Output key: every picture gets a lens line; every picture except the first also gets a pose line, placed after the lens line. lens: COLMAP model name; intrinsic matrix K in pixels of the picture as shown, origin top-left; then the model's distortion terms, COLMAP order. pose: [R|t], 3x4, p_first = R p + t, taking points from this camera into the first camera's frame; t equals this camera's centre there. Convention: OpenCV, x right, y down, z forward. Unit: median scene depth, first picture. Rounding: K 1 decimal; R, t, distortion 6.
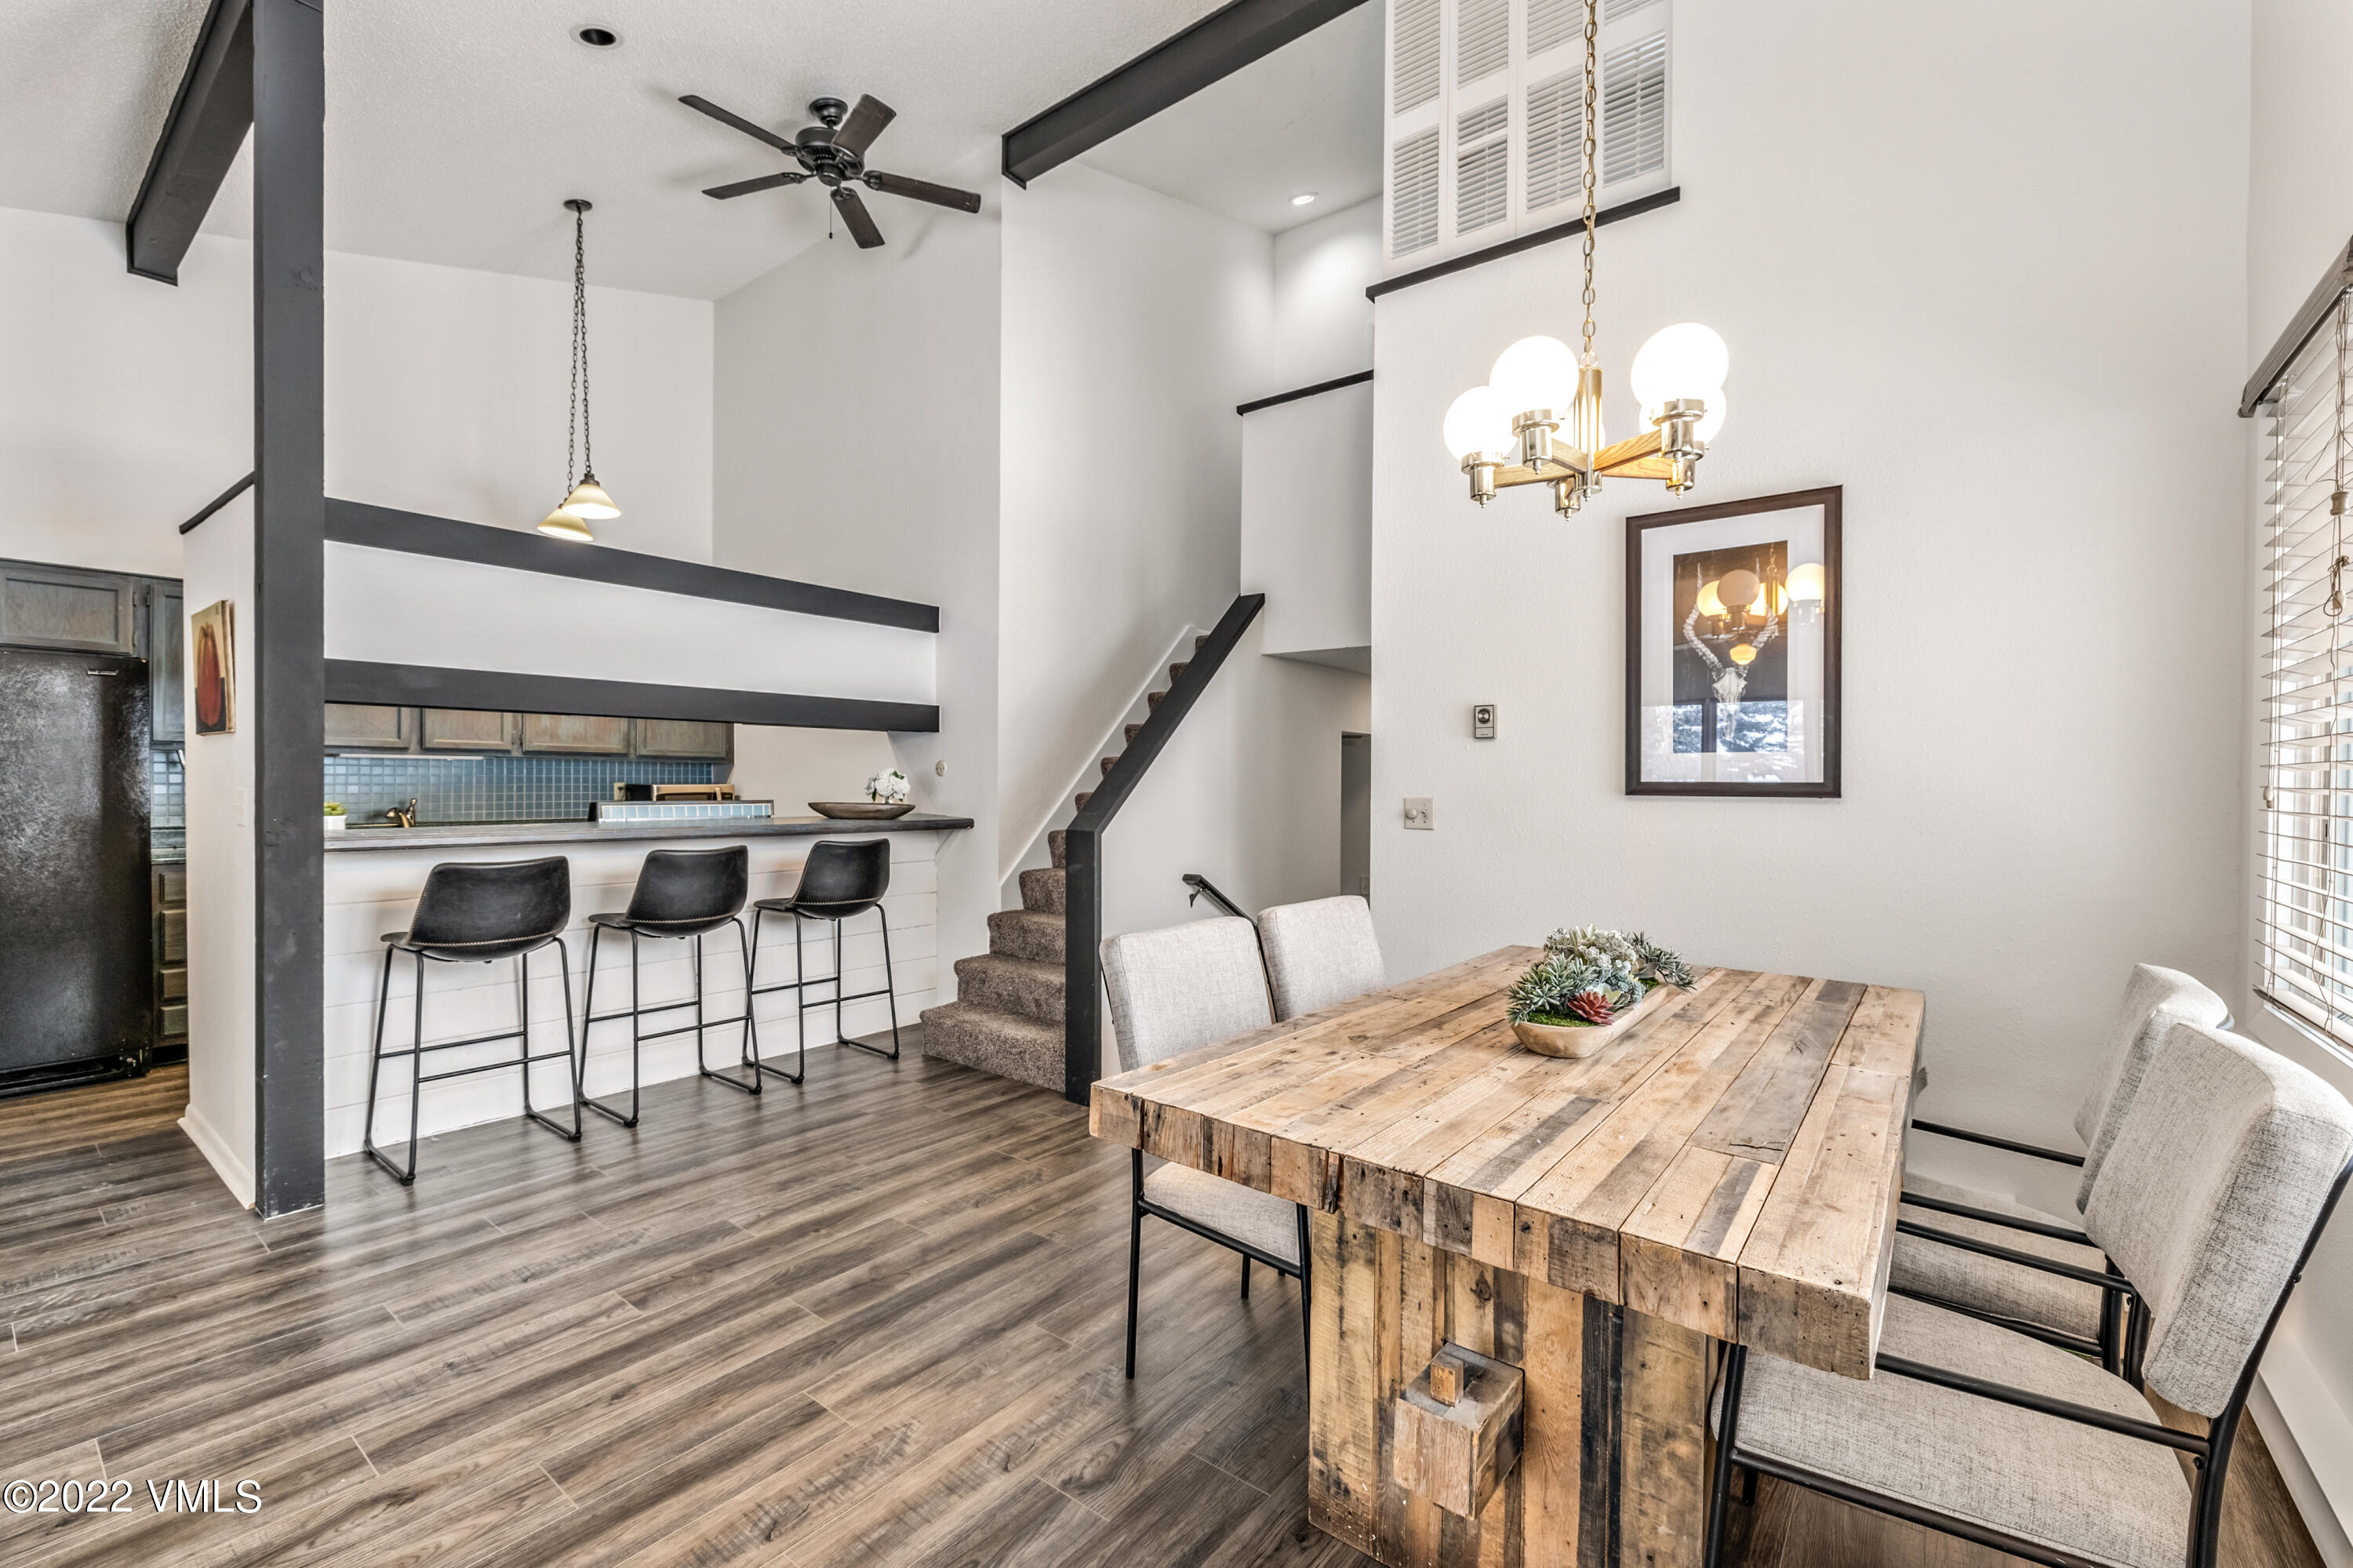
lens RADIAL K [[977.5, 0, 1176.5], [0, 977.5, 784.0], [0, 0, 1]] dist [-0.004062, -0.000221]
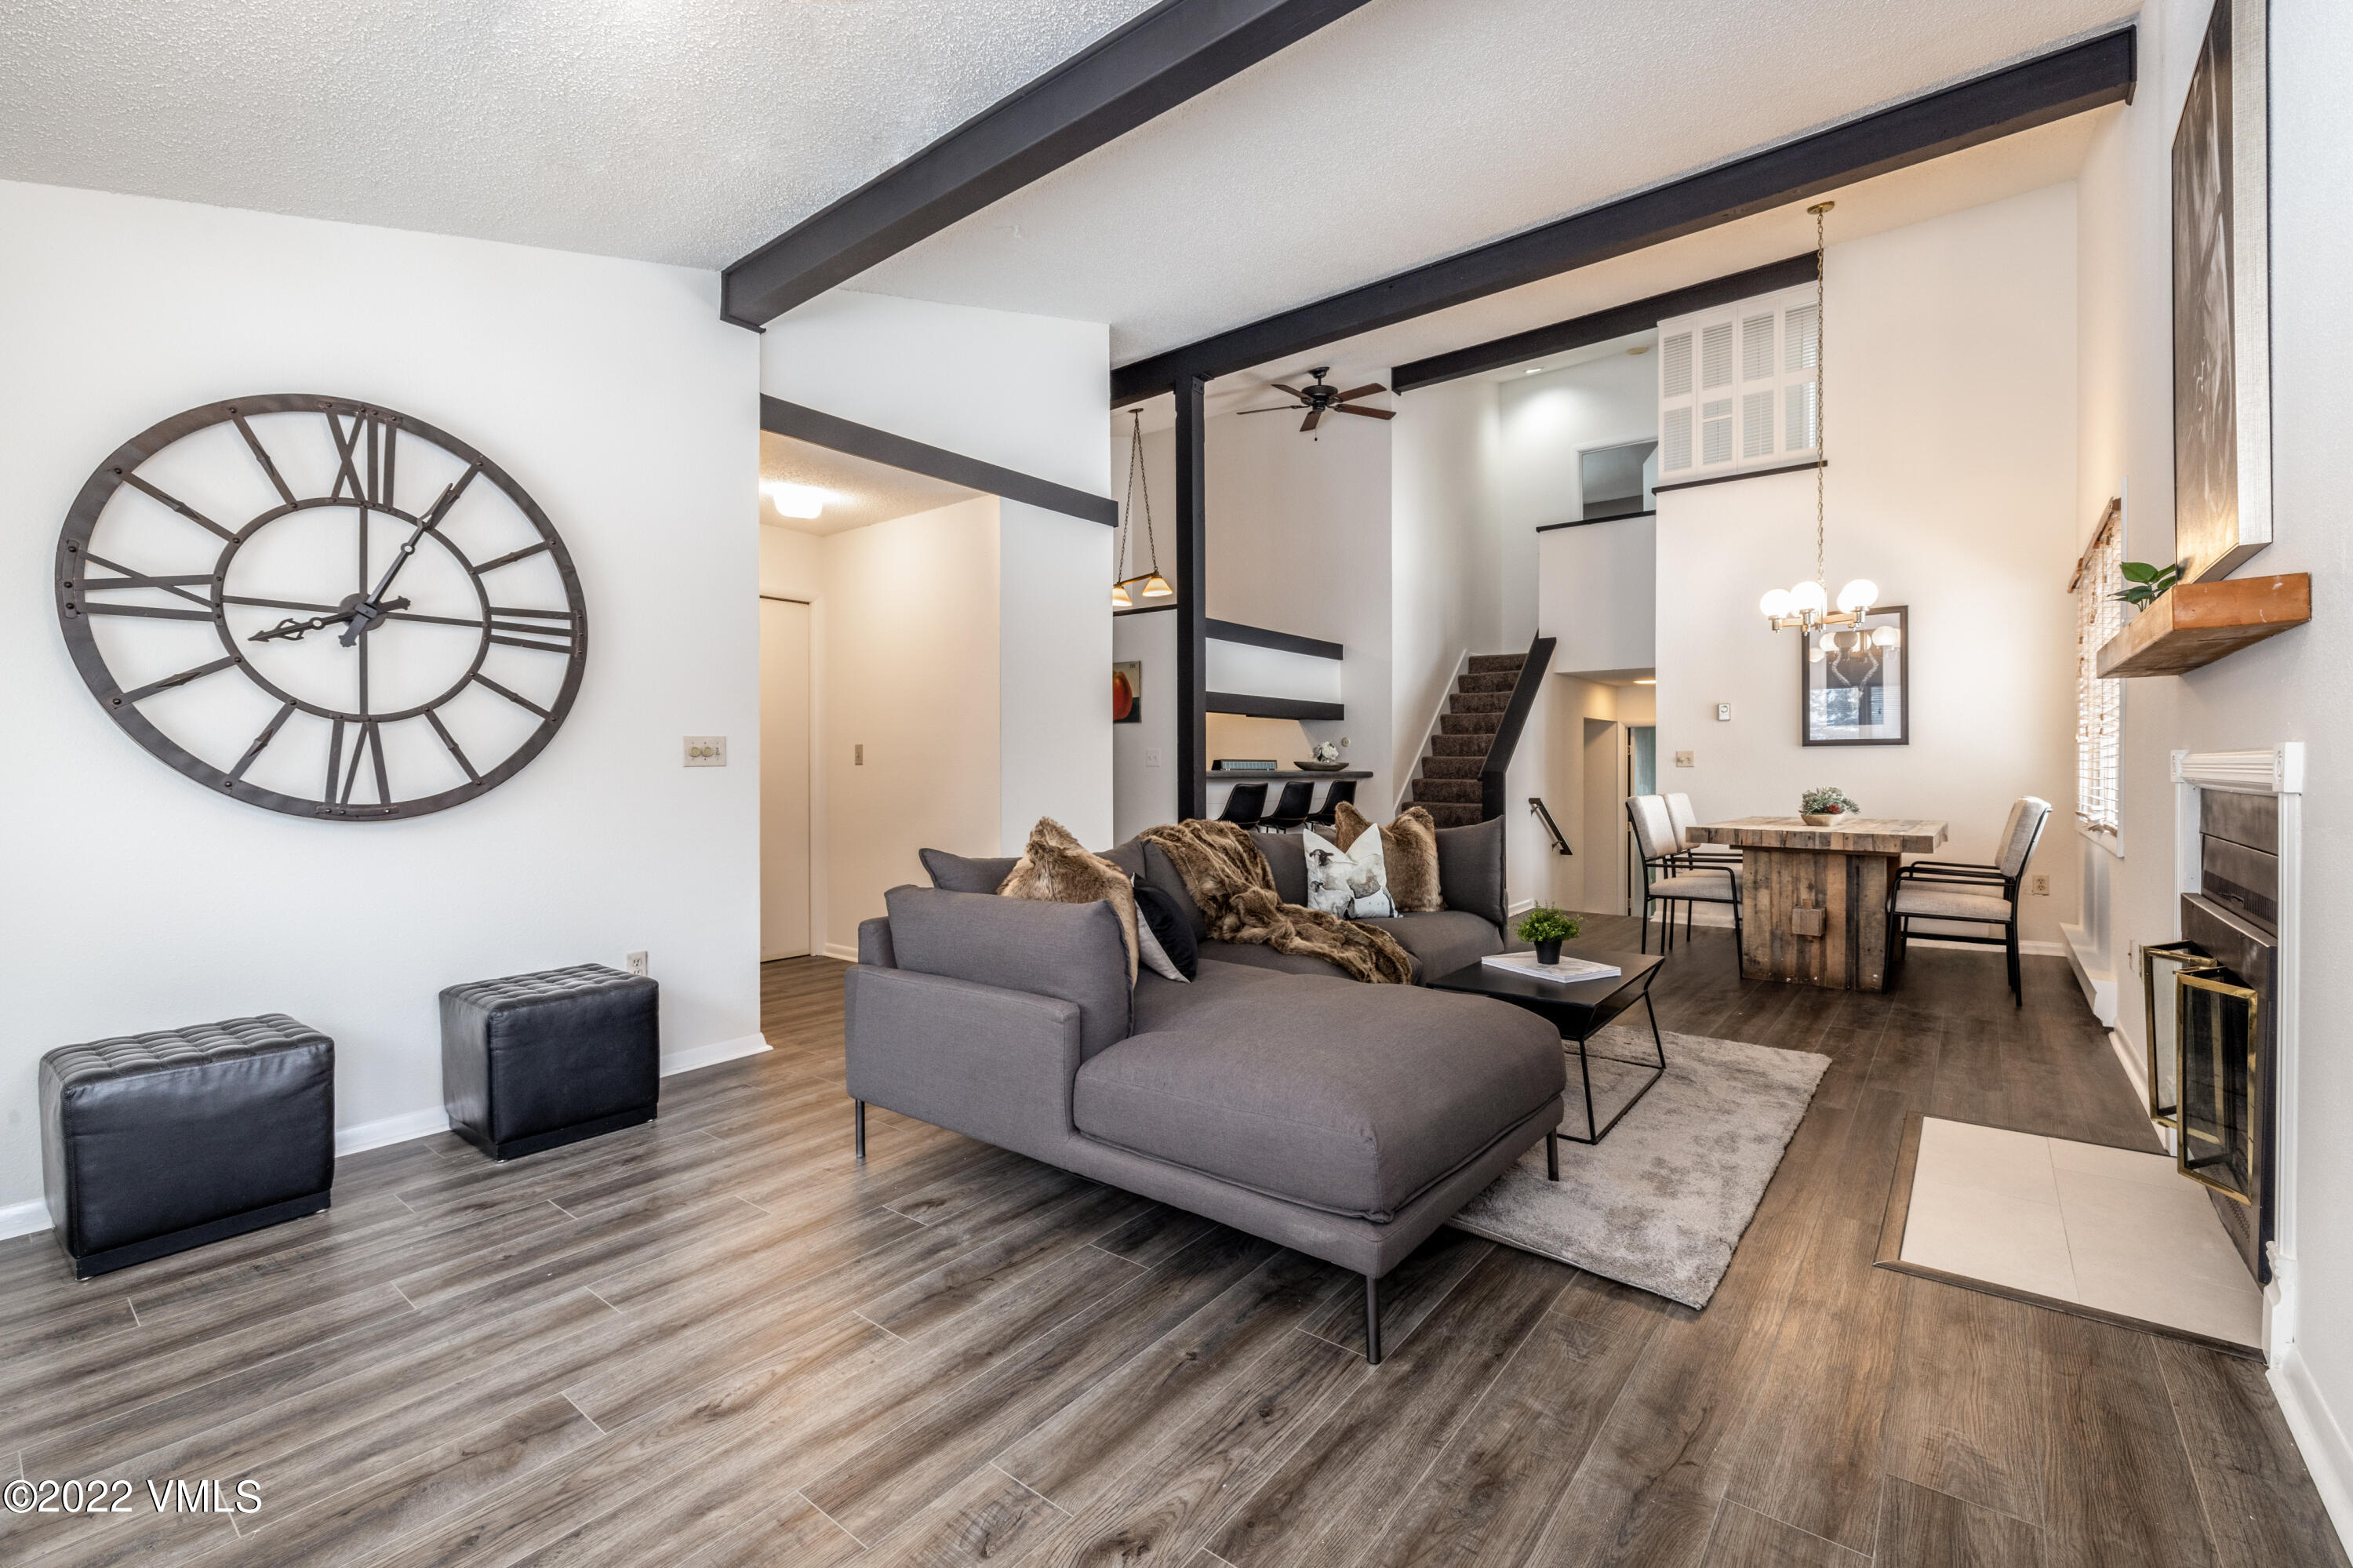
lens RADIAL K [[1001.1, 0, 1179.2], [0, 1001.1, 764.3], [0, 0, 1]] dist [0.024456, 0.000050]
pose [[0.999920, -0.012439, -0.002273, -0.934075], [0.012433, 0.999919, -0.002572, 0.041311], [0.002305, 0.002544, 0.999994, -1.255983]]
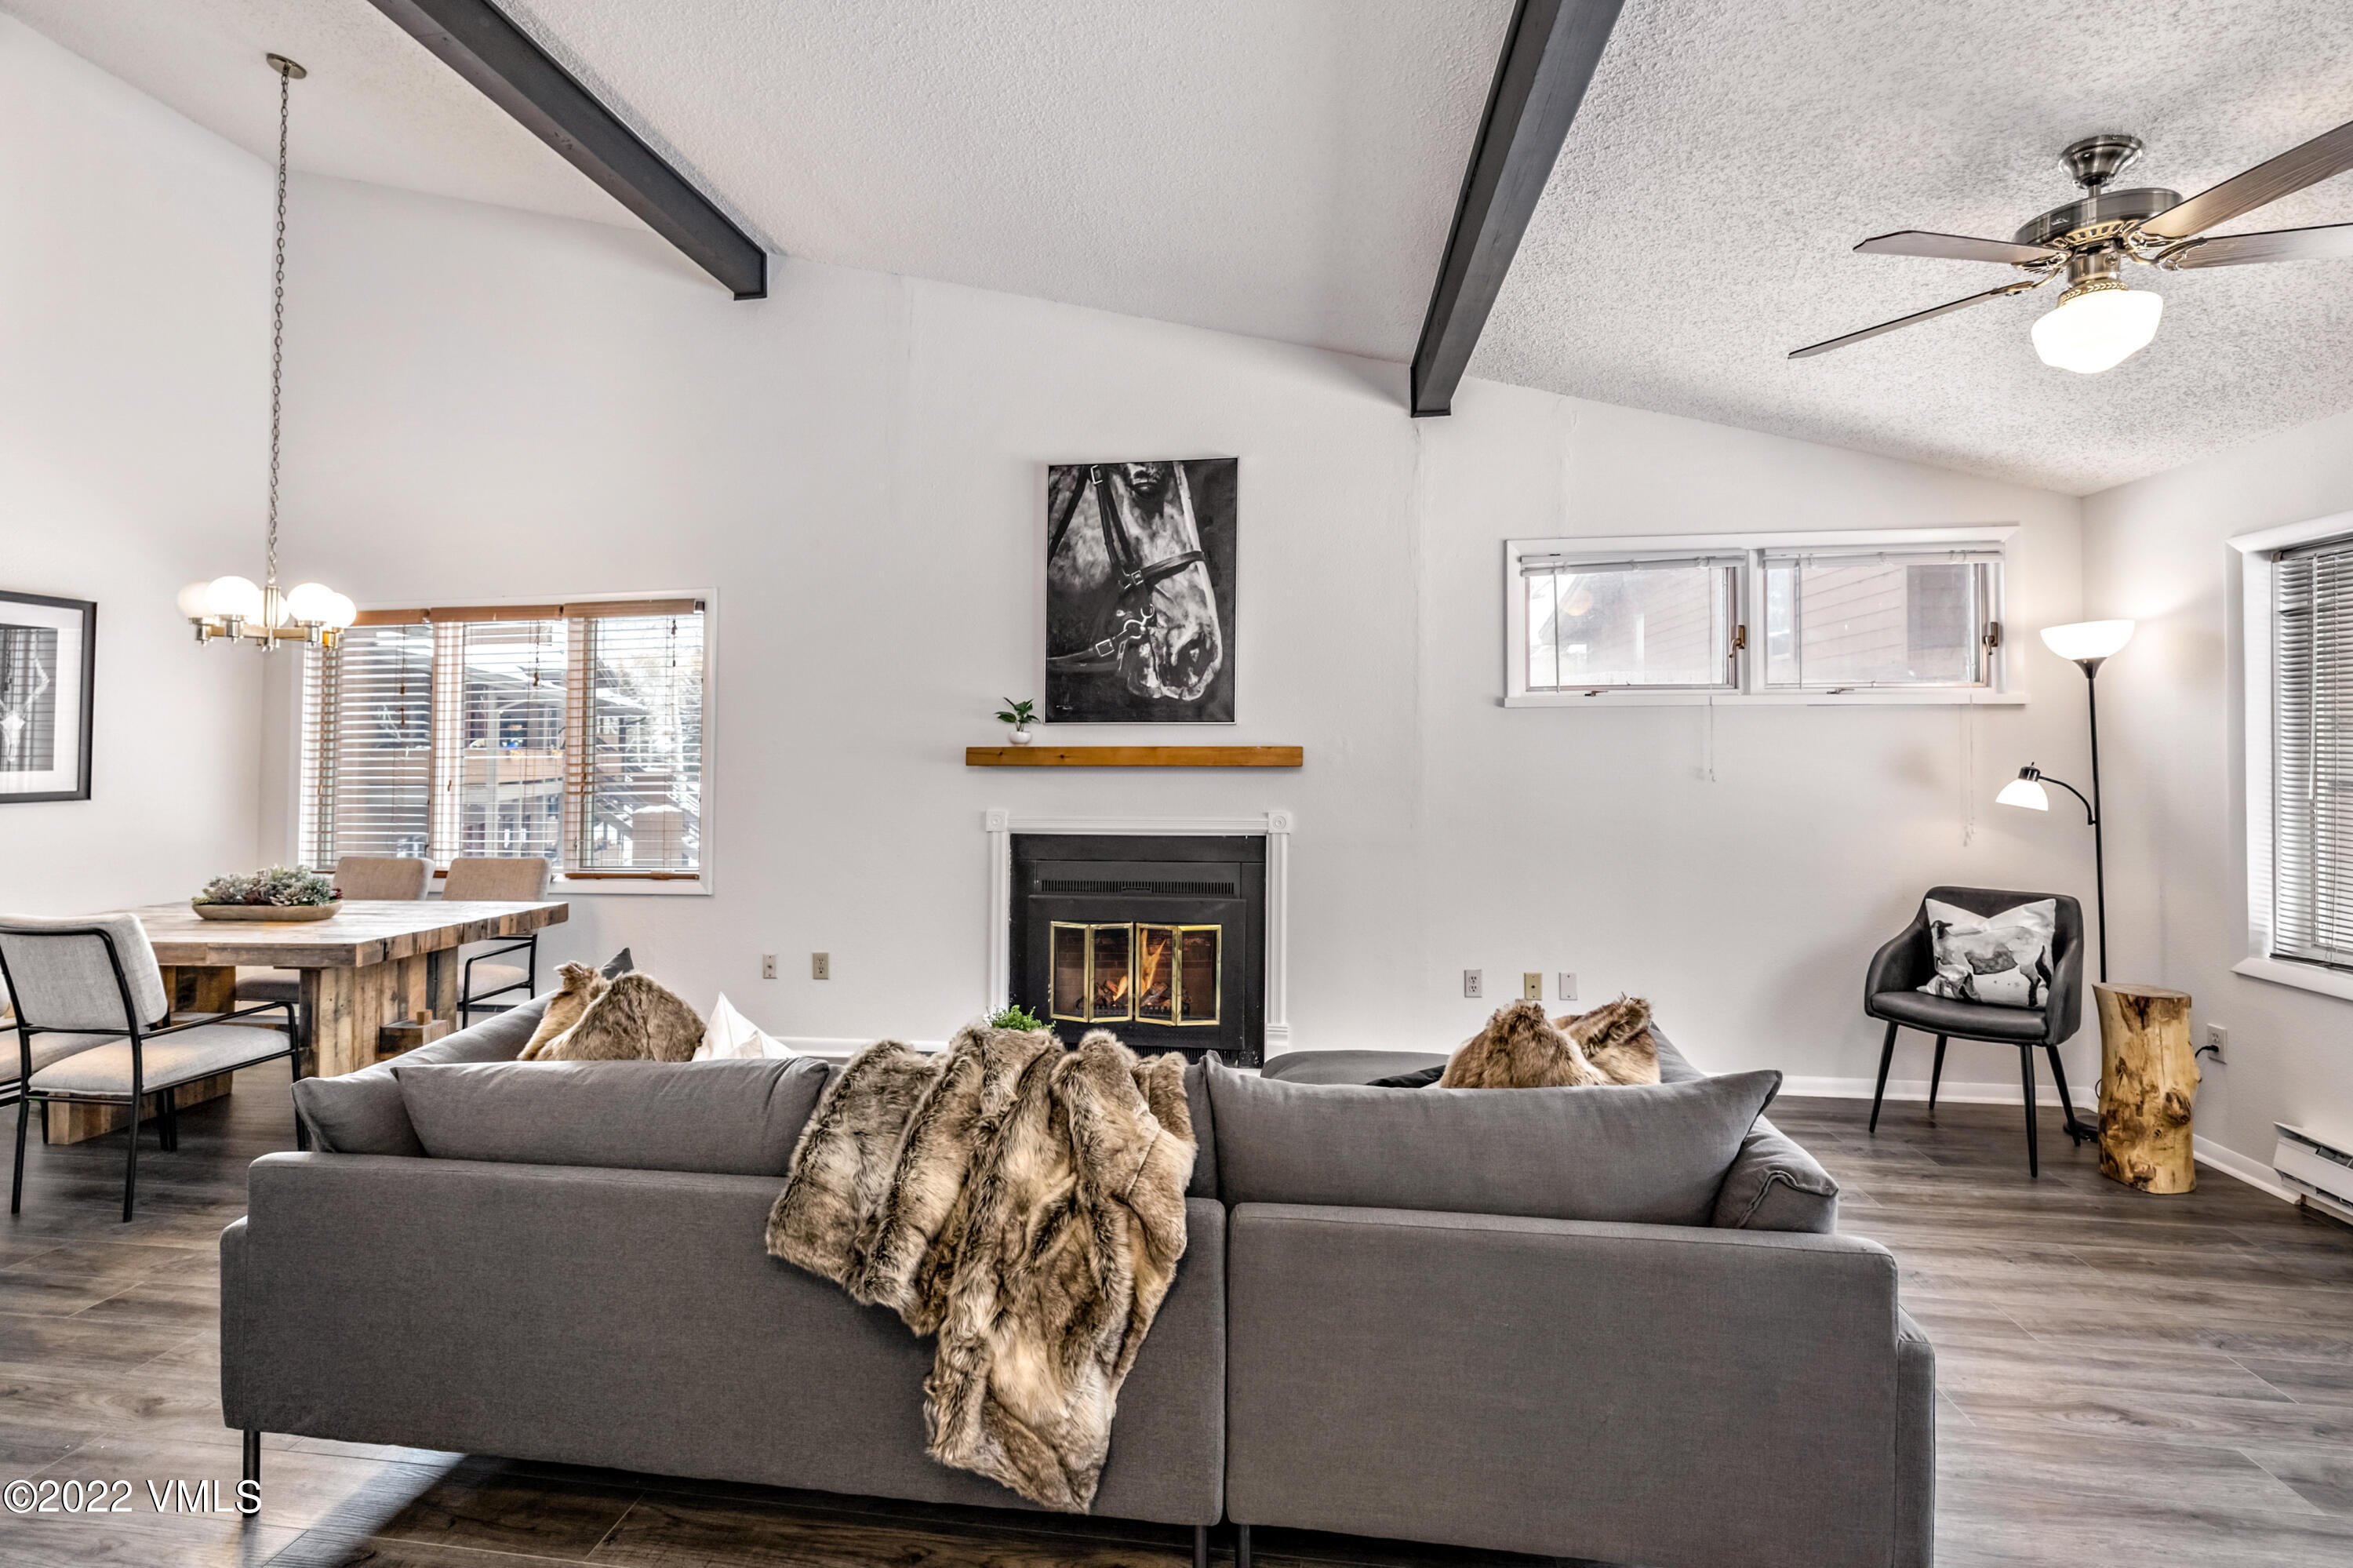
lens RADIAL K [[1043.1, 0, 1153.9], [0, 1043.1, 739.1], [0, 0, 1]] dist [-0.001473, 0.000059]
pose [[-0.501996, 0.009059, 0.864822, -1.548326], [0.002058, 0.999955, -0.009280, -0.060920], [-0.864867, -0.002879, -0.501992, 0.337714]]
